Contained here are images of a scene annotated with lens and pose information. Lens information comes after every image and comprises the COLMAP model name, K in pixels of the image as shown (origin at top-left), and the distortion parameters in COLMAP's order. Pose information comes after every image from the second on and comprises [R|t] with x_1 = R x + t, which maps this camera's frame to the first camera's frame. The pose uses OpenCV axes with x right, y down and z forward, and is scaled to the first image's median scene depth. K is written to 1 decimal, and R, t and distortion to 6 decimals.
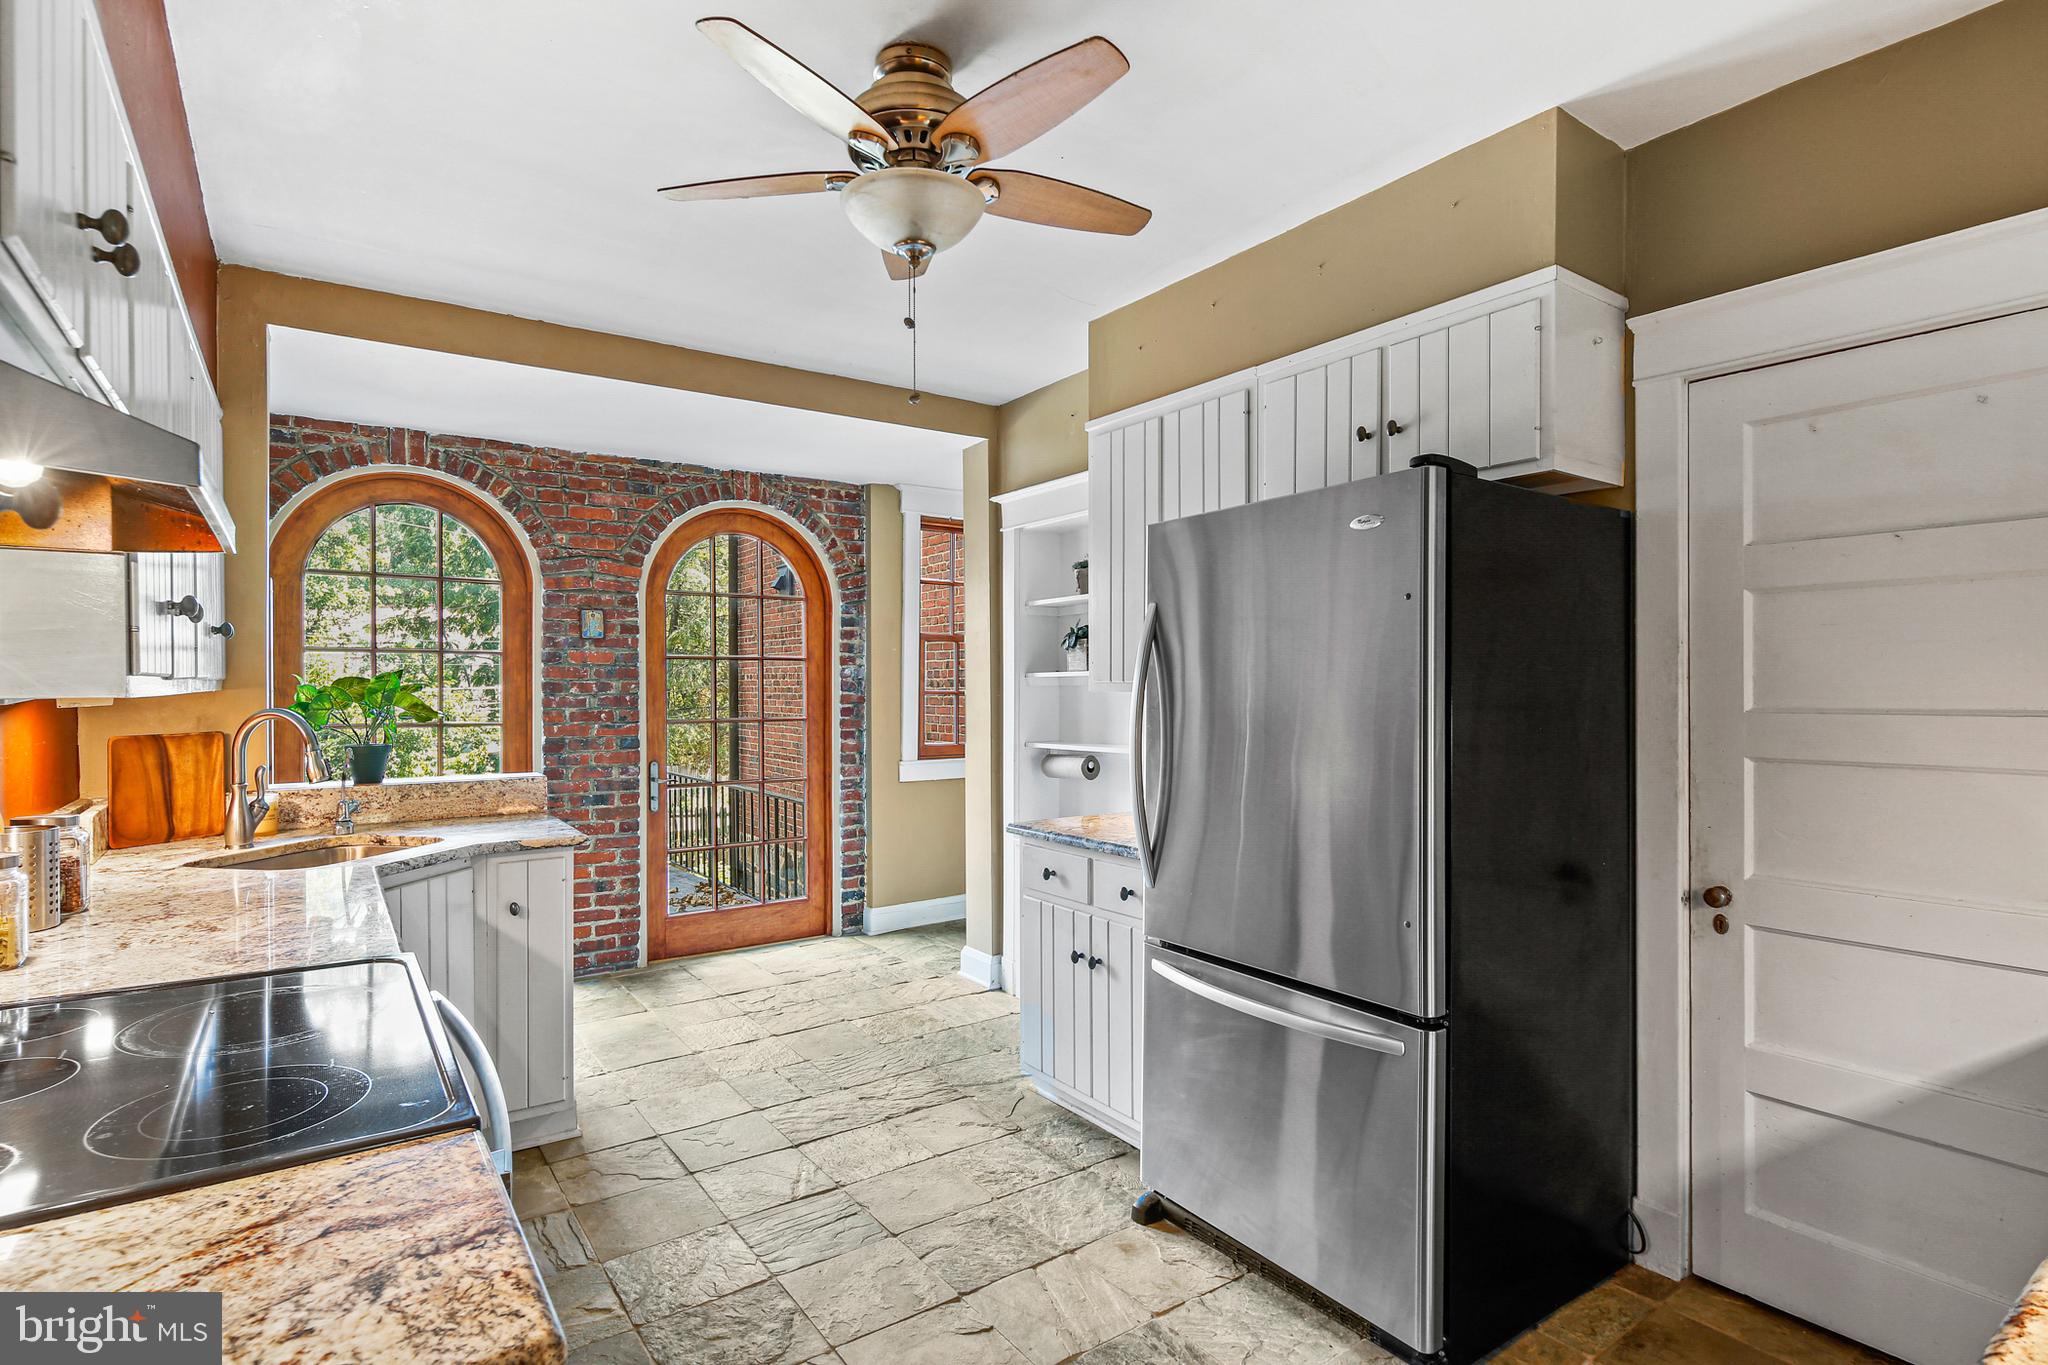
lens RADIAL K [[1031.9, 0, 1024.0], [0, 1031.9, 682.5], [0, 0, 1]] dist [-0.000048, -0.000936]
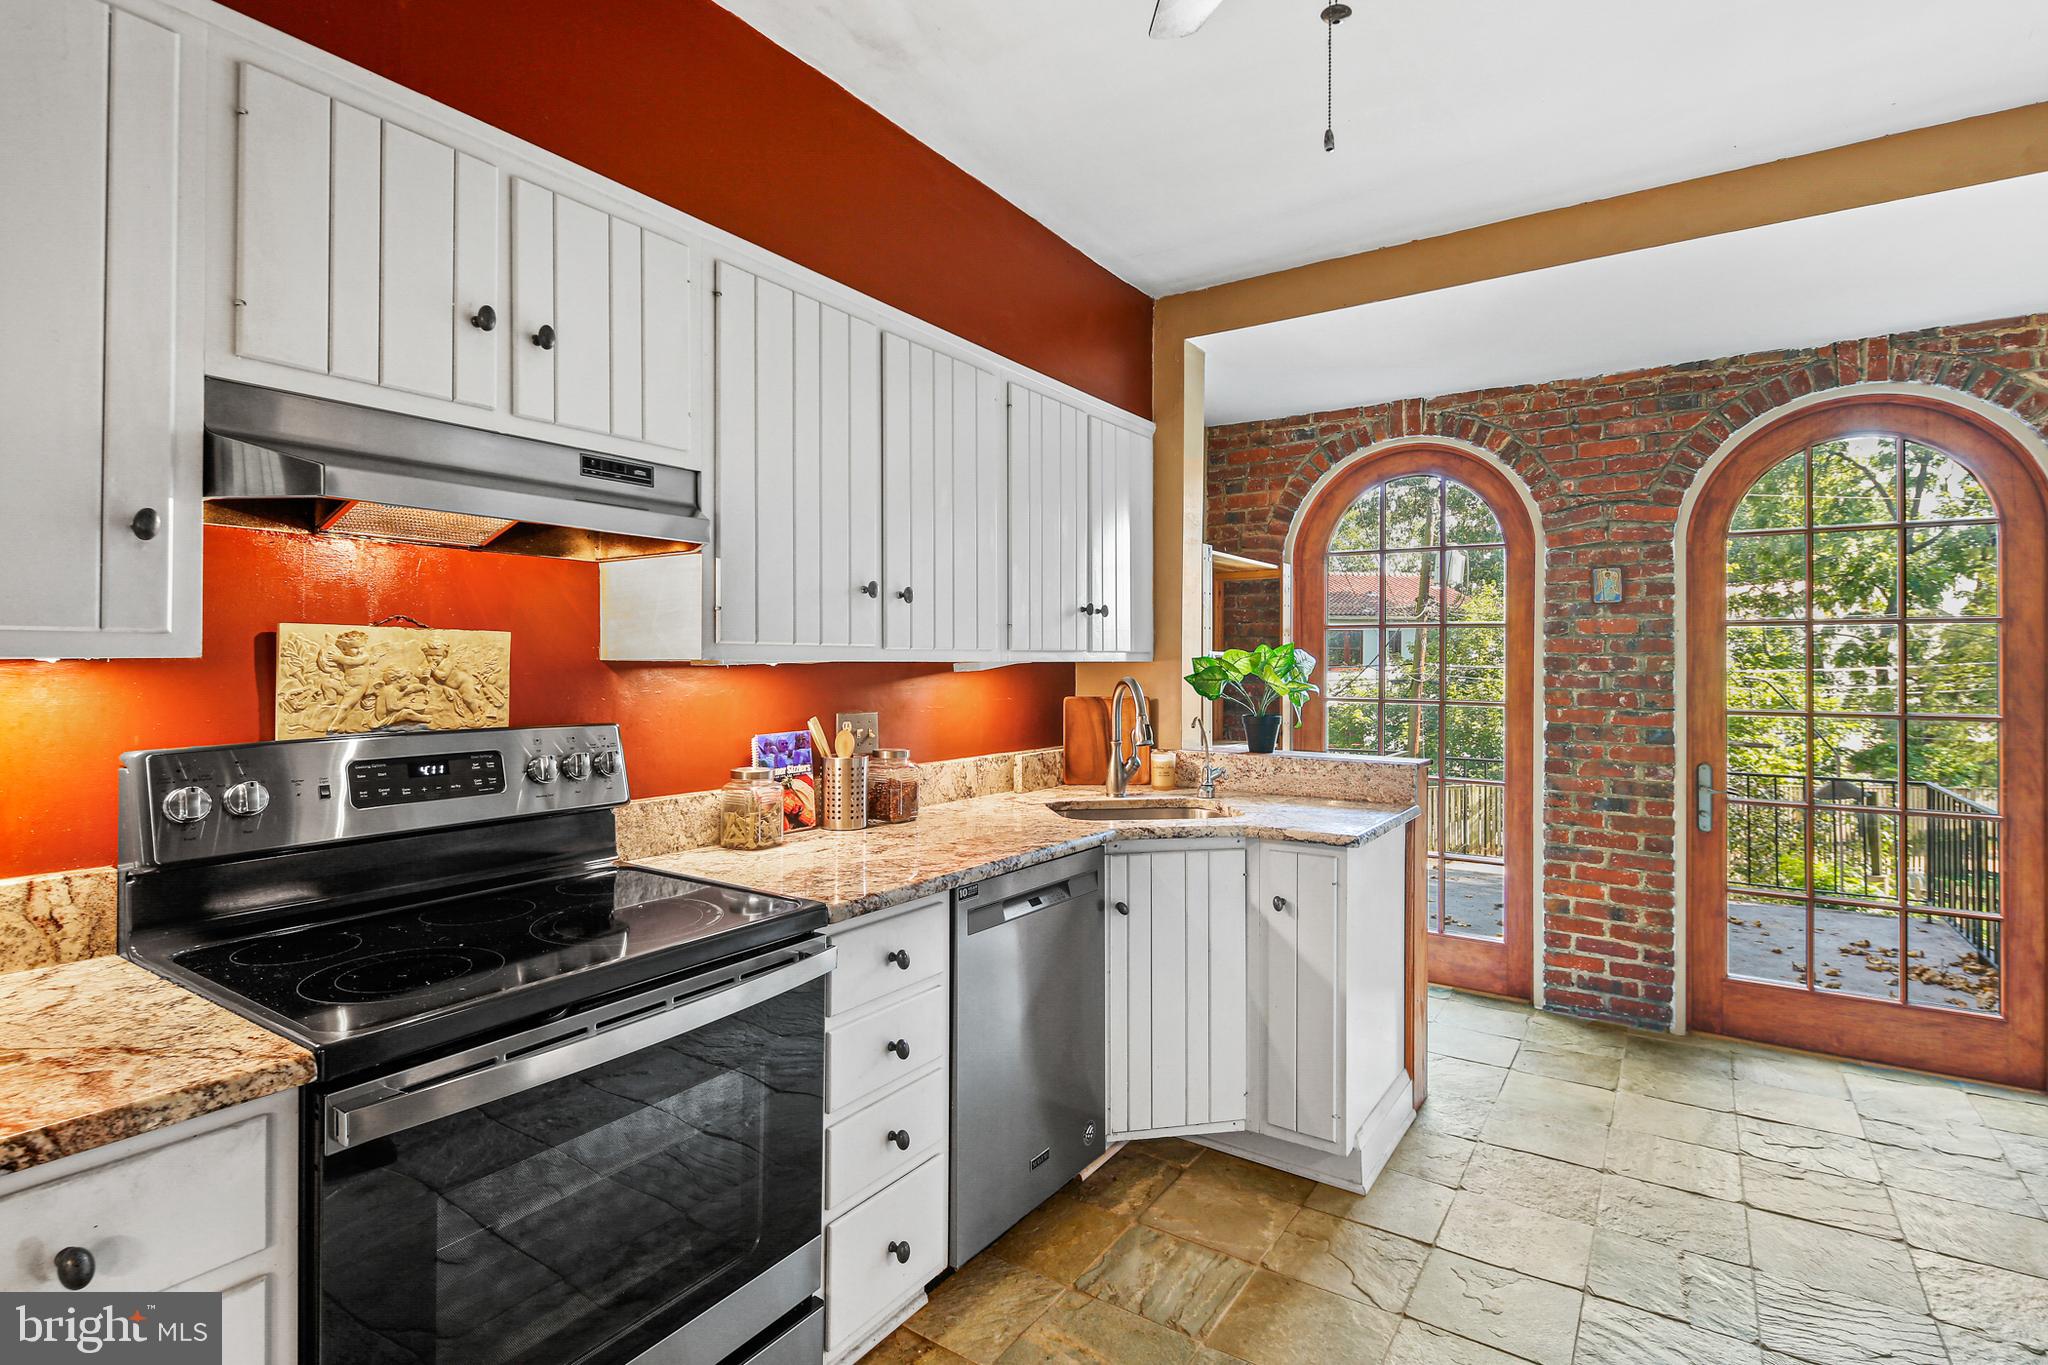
lens RADIAL K [[1006.7, 0, 1022.4], [0, 1006.7, 654.1], [0, 0, 1]] dist [0.007380, -0.006522]
pose [[0.350983, -0.004543, -0.936371, 0.157478], [-0.004883, 0.999966, -0.006682, 0.004580], [0.936369, 0.006917, 0.350949, 0.293969]]
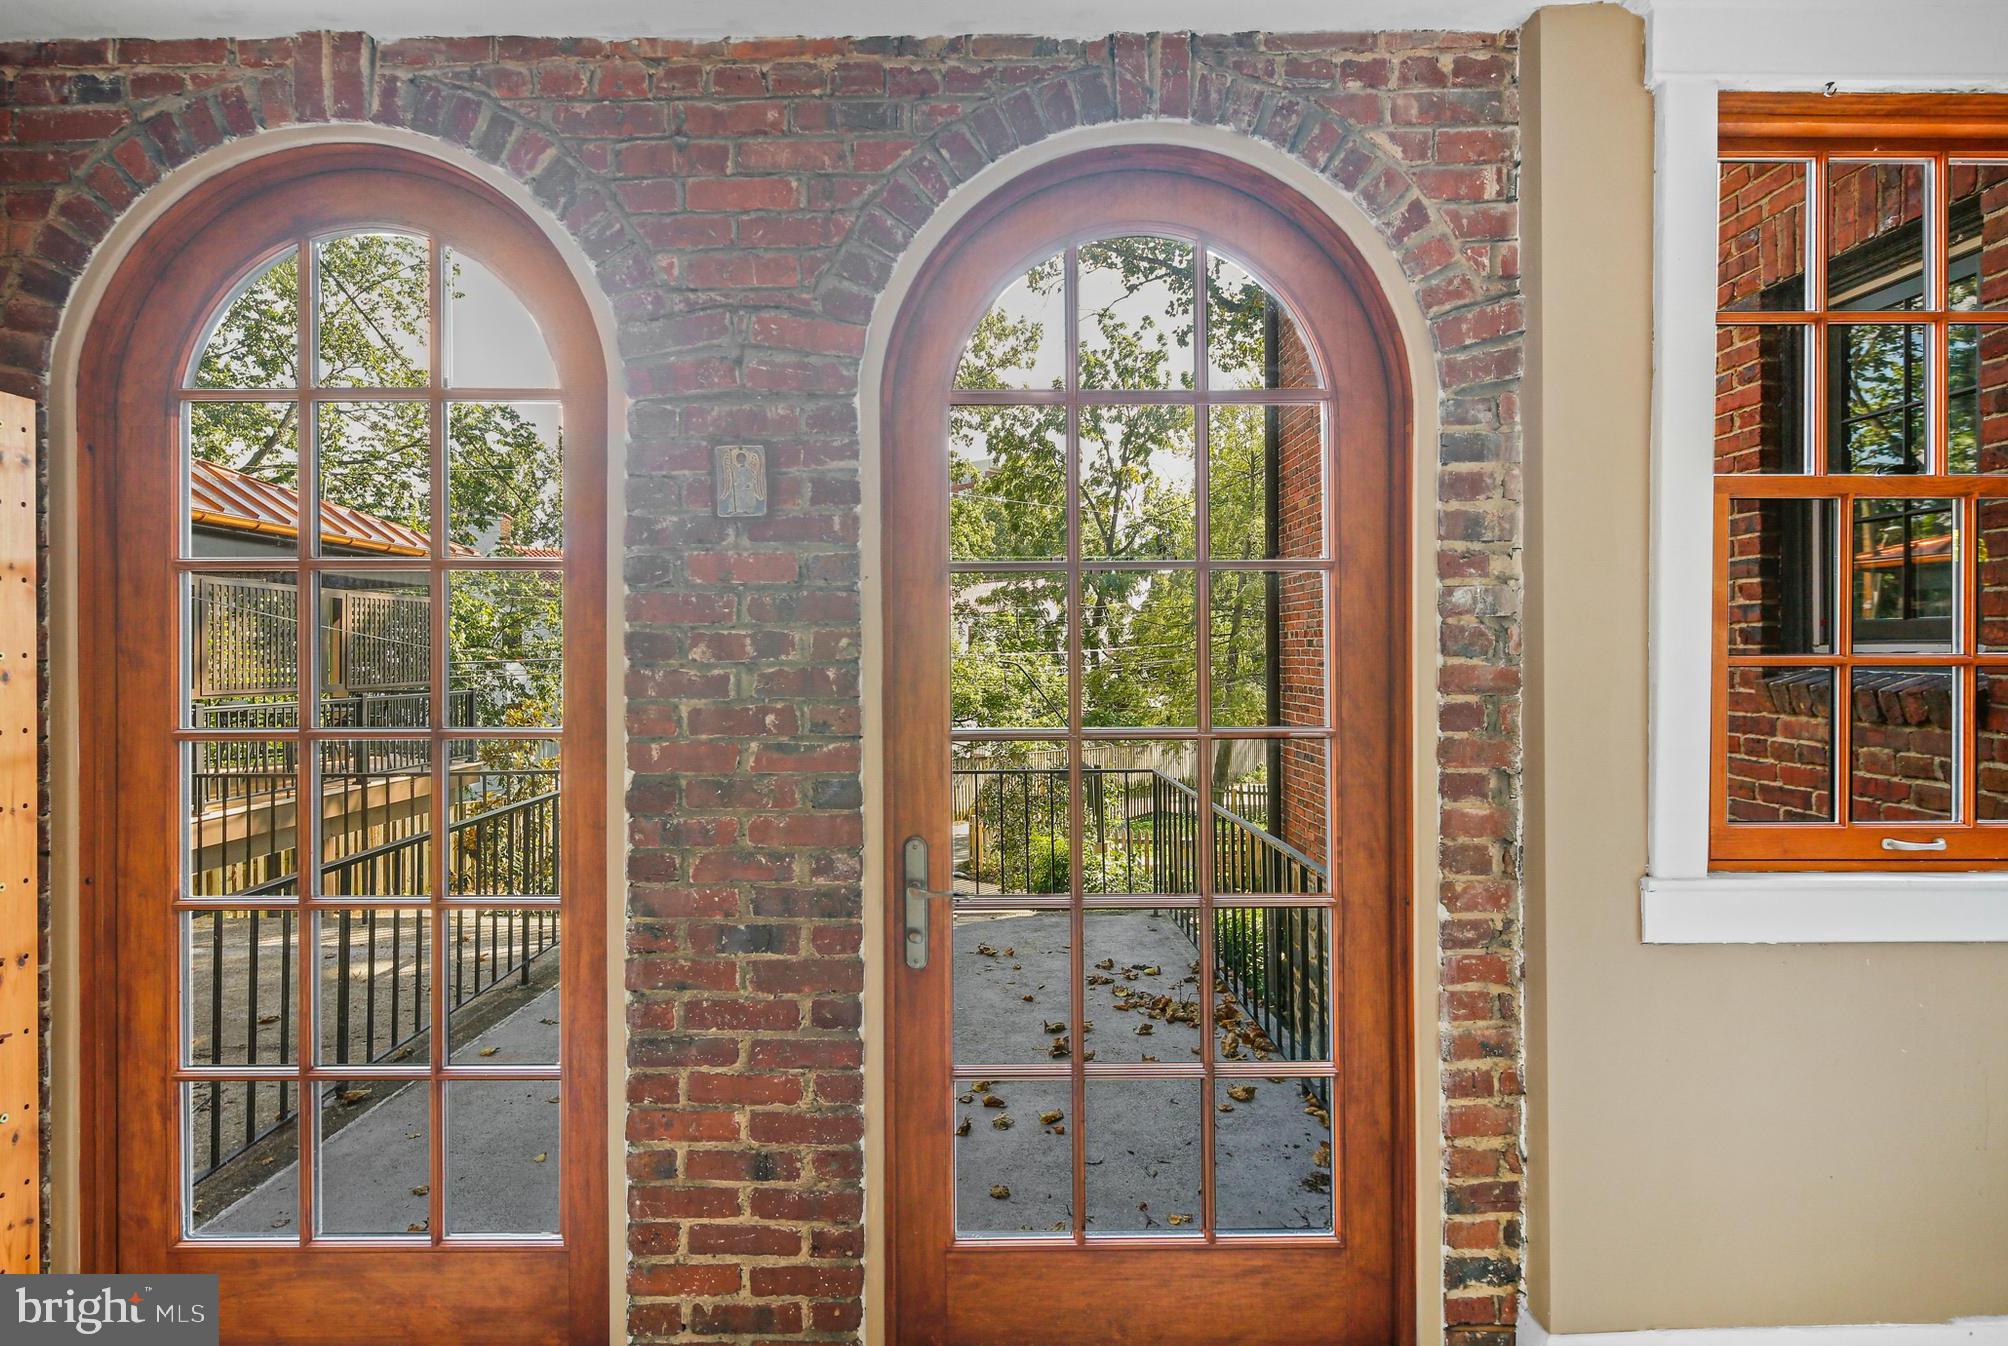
lens RADIAL K [[972.6, 0, 1000.0], [0, 972.6, 657.8], [0, 0, 1]] dist [0.003974, -0.001395]
pose [[0.826924, 0.000140, -0.562313, -0.134242], [0.005769, 0.999945, 0.008733, 0.006537], [0.562284, -0.010466, 0.826878, 0.748825]]
